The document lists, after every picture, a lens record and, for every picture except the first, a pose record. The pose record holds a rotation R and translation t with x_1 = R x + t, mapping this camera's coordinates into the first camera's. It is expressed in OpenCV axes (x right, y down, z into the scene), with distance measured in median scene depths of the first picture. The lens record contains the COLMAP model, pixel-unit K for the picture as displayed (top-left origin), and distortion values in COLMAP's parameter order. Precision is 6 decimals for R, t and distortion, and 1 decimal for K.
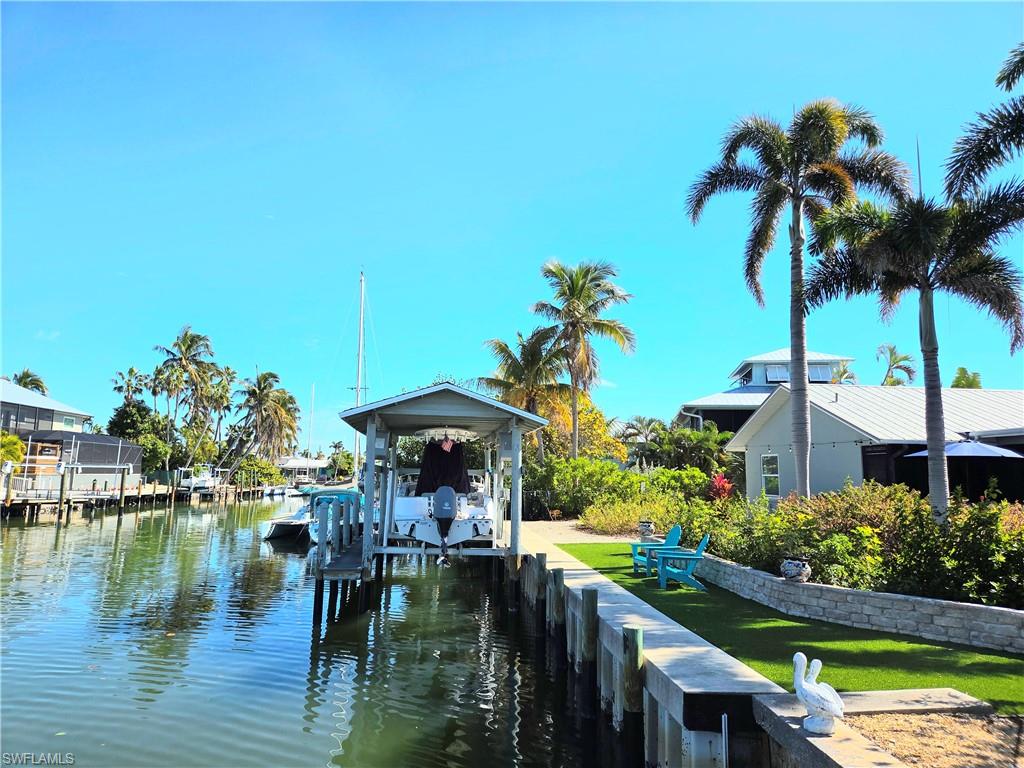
lens RADIAL K [[673.8, 0, 496.9], [0, 673.8, 386.5], [0, 0, 1]] dist [0.059057, -0.054164]
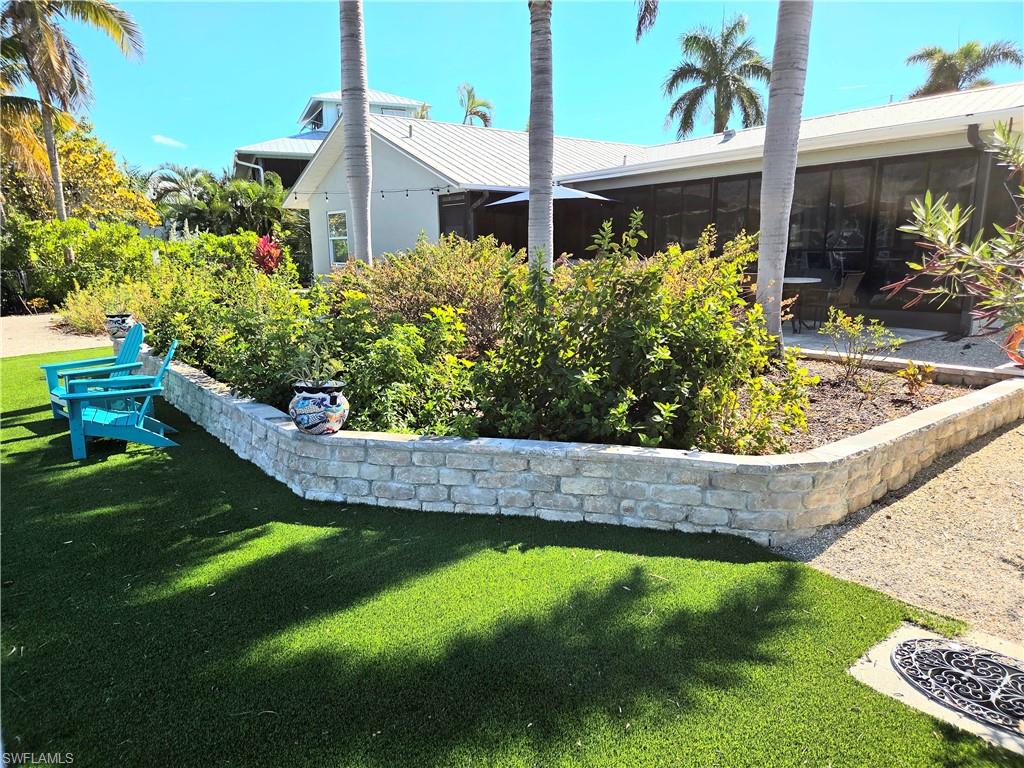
lens RADIAL K [[673.8, 0, 496.9], [0, 673.8, 386.5], [0, 0, 1]] dist [0.059057, -0.054164]
pose [[0.838814, -0.137234, 0.526838, 0.264184], [-0.042015, 0.948504, 0.313967, 0.087836], [-0.542794, -0.285495, 0.789853, 0.501753]]
